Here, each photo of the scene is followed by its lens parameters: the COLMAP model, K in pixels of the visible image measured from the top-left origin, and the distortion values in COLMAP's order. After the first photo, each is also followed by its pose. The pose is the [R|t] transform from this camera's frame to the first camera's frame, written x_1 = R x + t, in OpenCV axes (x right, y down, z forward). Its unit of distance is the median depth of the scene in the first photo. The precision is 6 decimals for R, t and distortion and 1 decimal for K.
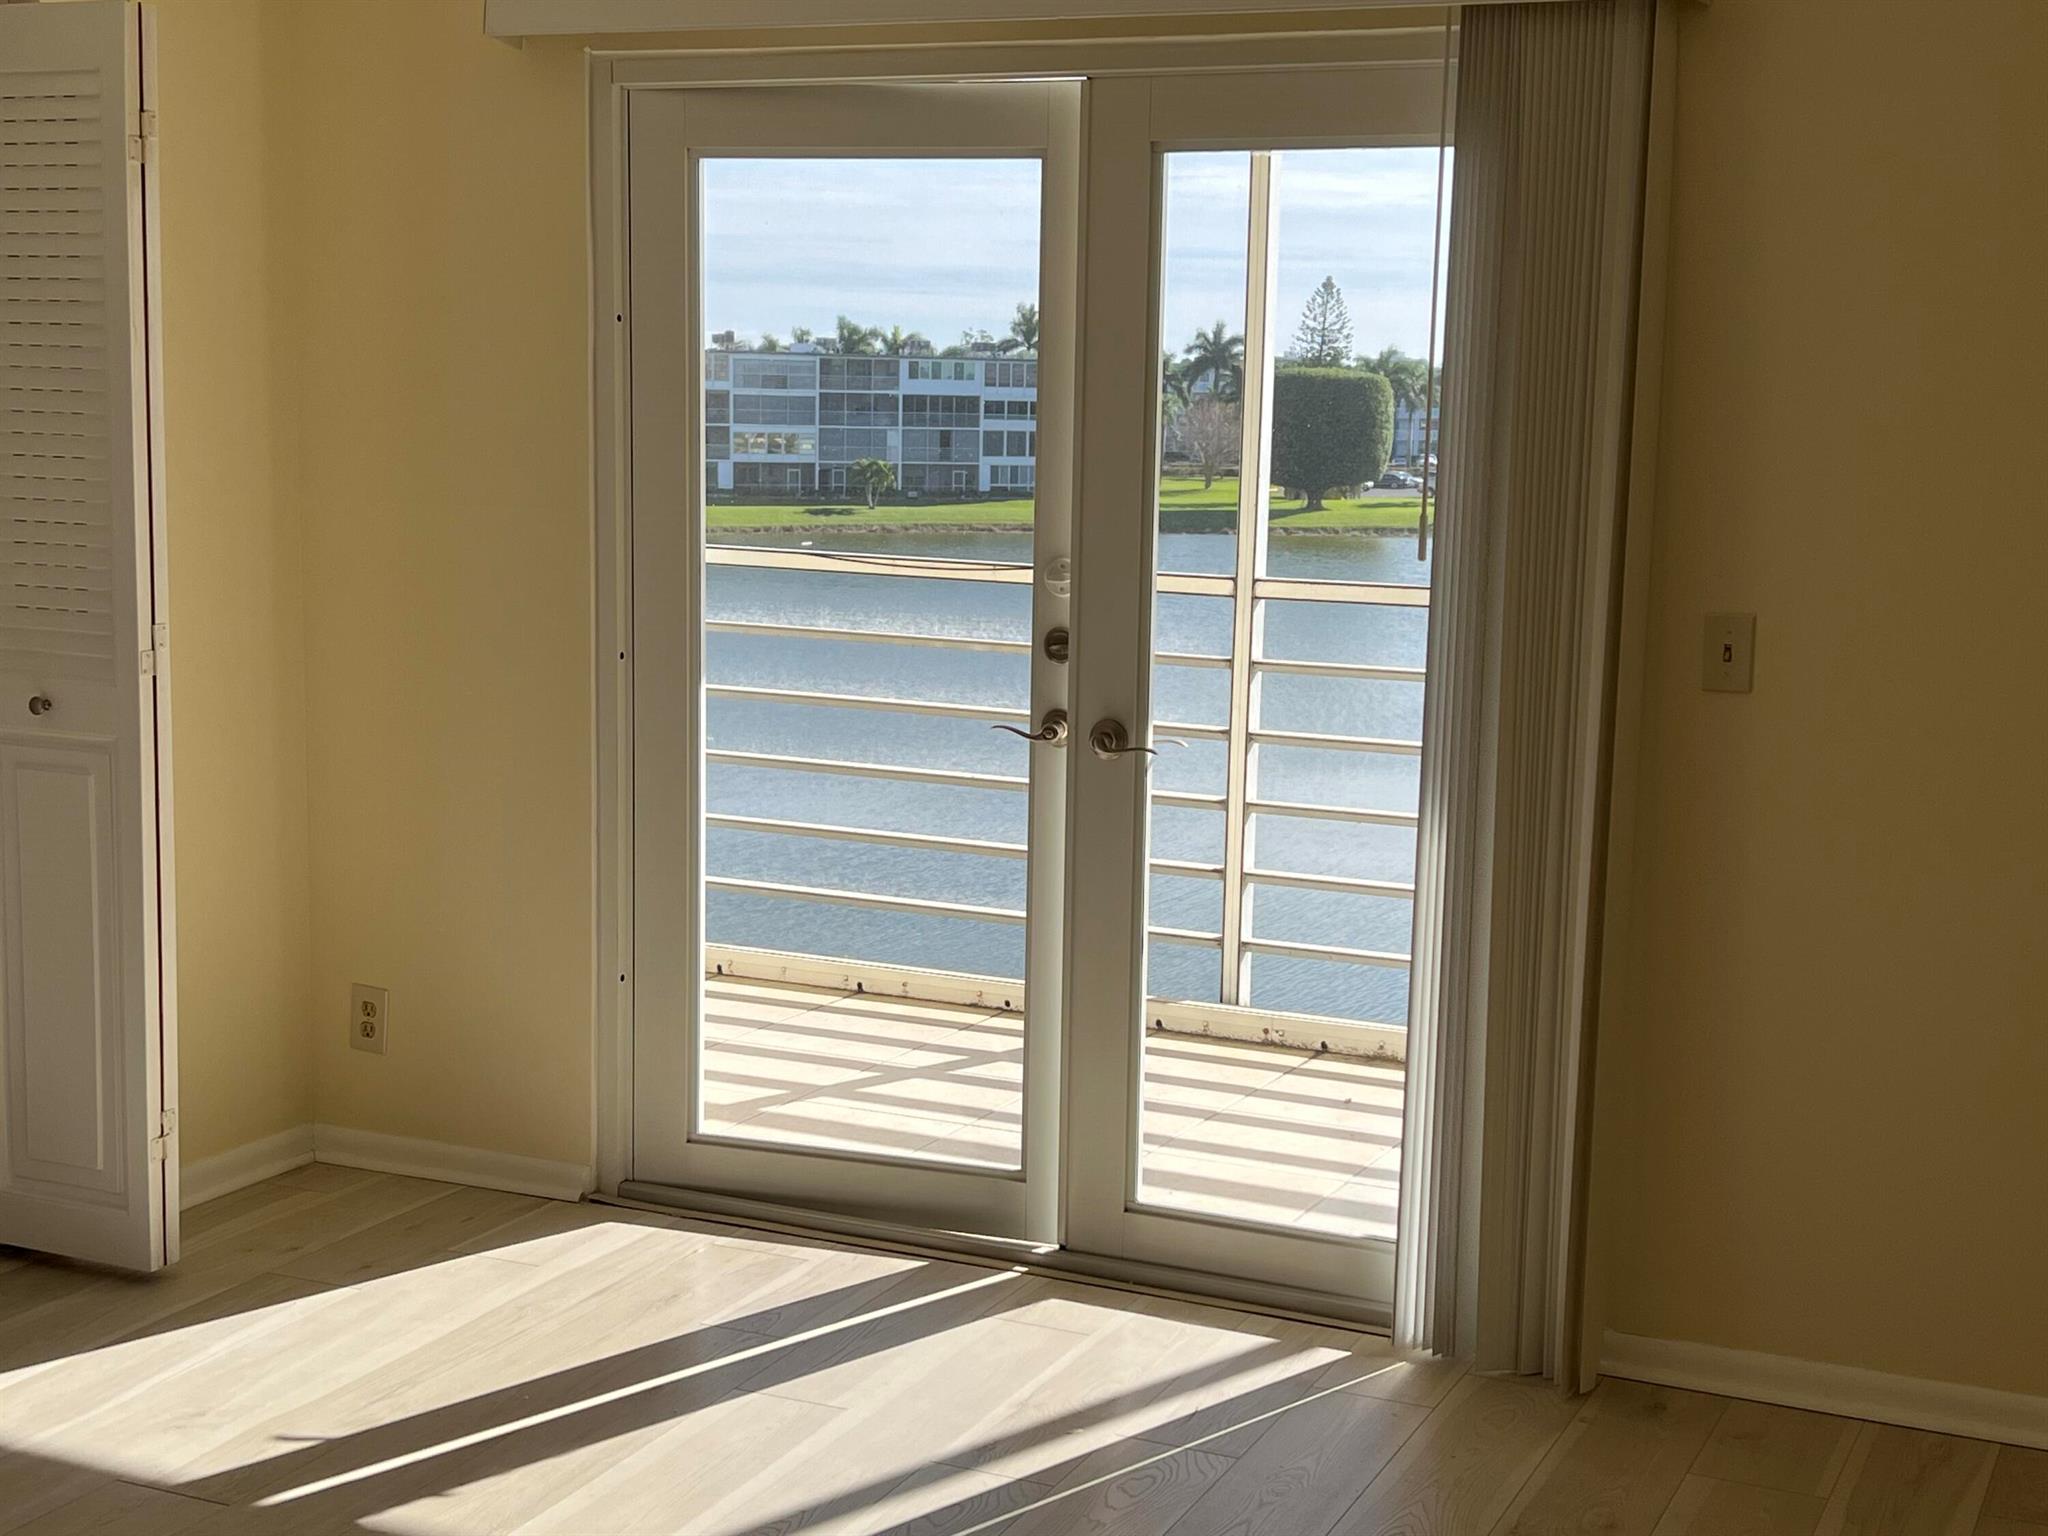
lens RADIAL K [[2742.8, 0, 1024.0], [0, 2742.8, 768.0], [0, 0, 1]] dist [-0.216719, -0.048929]
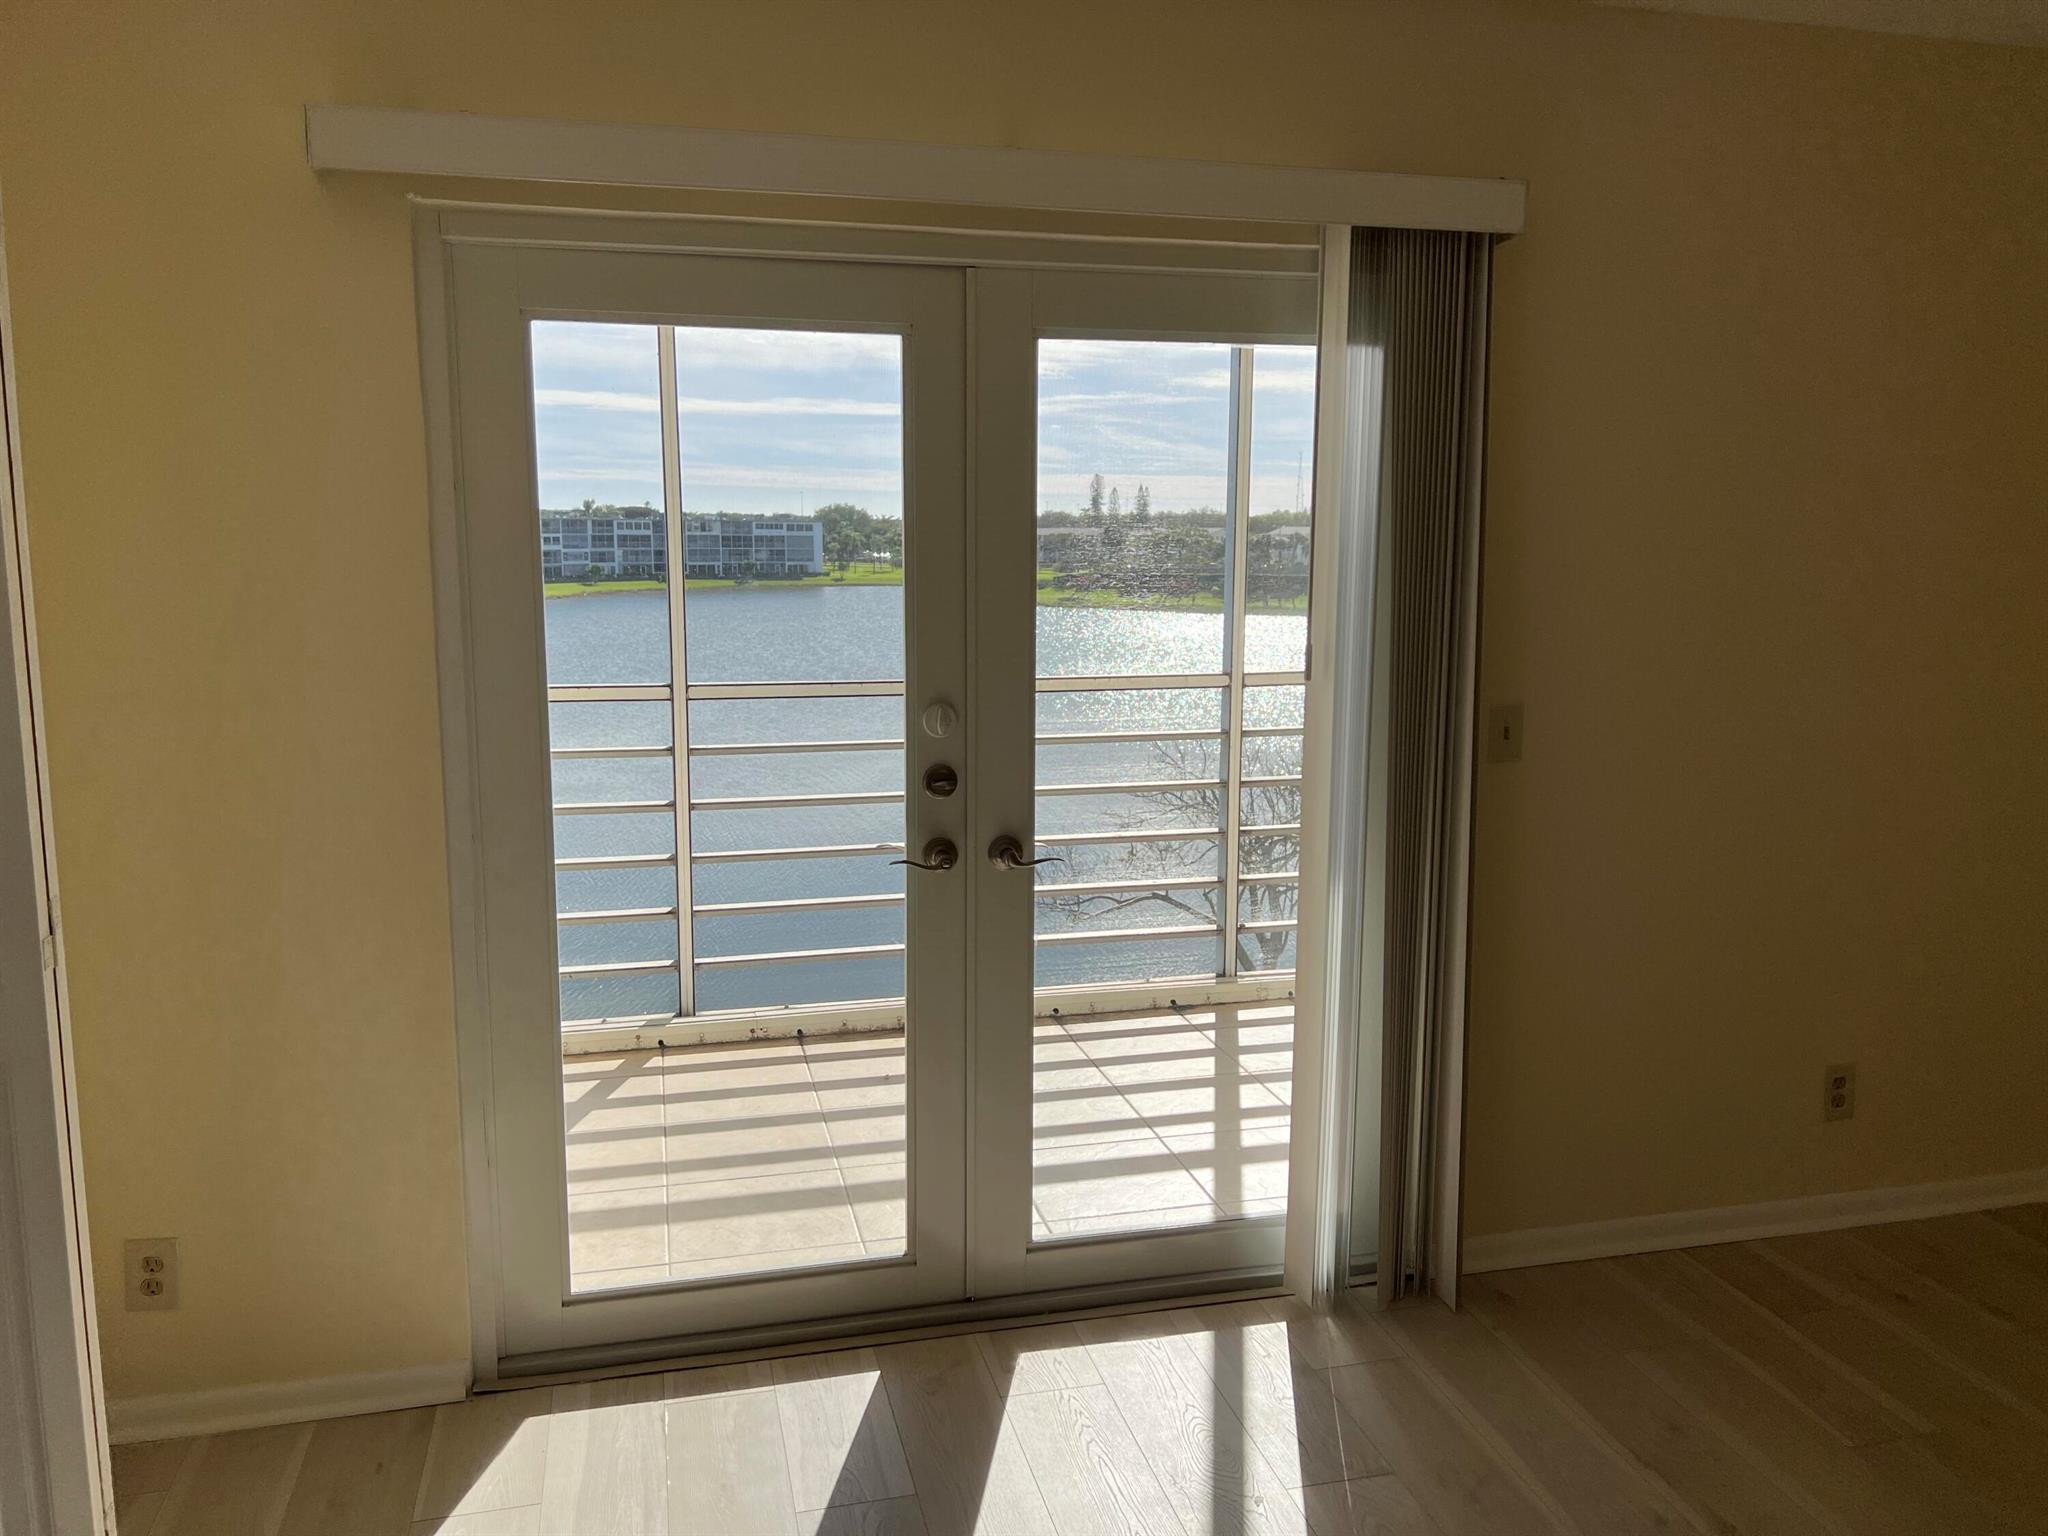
lens RADIAL K [[1522.4, 0, 1029.1], [0, 1522.4, 707.1], [0, 0, 1]] dist [-0.006508, -0.091619]
pose [[0.774003, -0.096540, 0.625779, -0.337868], [0.103342, 0.994317, 0.025575, -0.084396], [-0.624692, 0.044874, 0.779581, 0.470650]]
